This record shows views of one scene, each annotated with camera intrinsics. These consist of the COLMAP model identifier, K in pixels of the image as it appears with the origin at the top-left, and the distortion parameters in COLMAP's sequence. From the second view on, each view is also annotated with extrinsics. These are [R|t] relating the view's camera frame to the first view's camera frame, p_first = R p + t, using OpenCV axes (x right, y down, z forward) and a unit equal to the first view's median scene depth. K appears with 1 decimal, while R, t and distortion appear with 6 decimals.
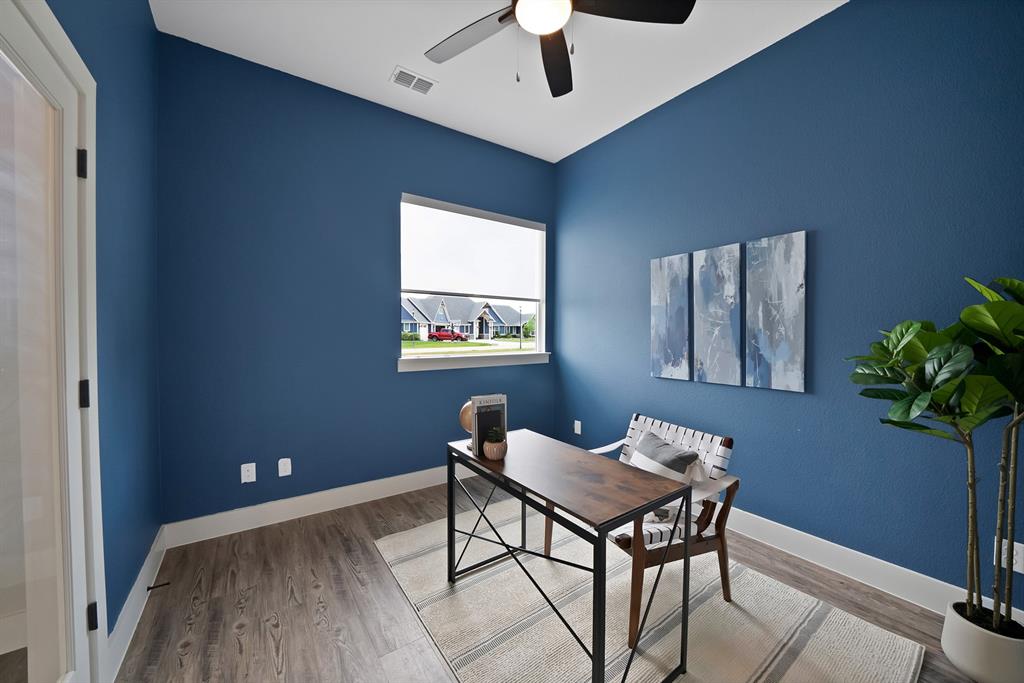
lens RADIAL K [[371.4, 0, 513.0], [0, 371.4, 339.2], [0, 0, 1]] dist [-0.013333, 0.000197]
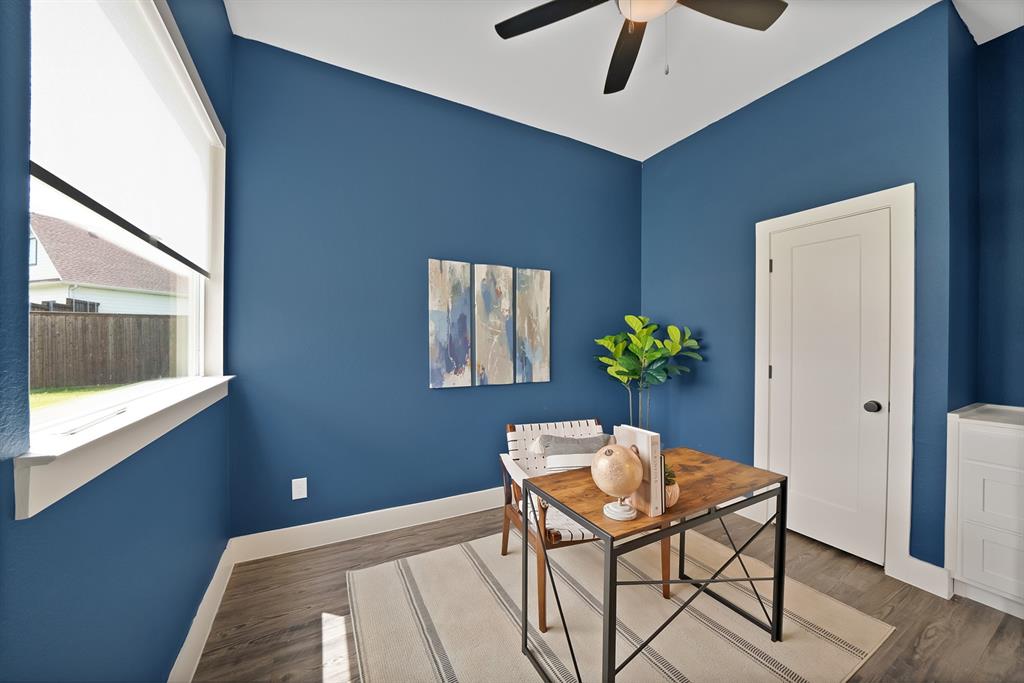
lens RADIAL K [[371.4, 0, 513.9], [0, 371.4, 336.7], [0, 0, 1]] dist [-0.013333, 0.000197]
pose [[0.134676, 0.003094, 0.990885, -0.593548], [0.007848, 0.999960, -0.004189, -0.023892], [-0.990859, 0.008340, 0.134646, 0.809528]]
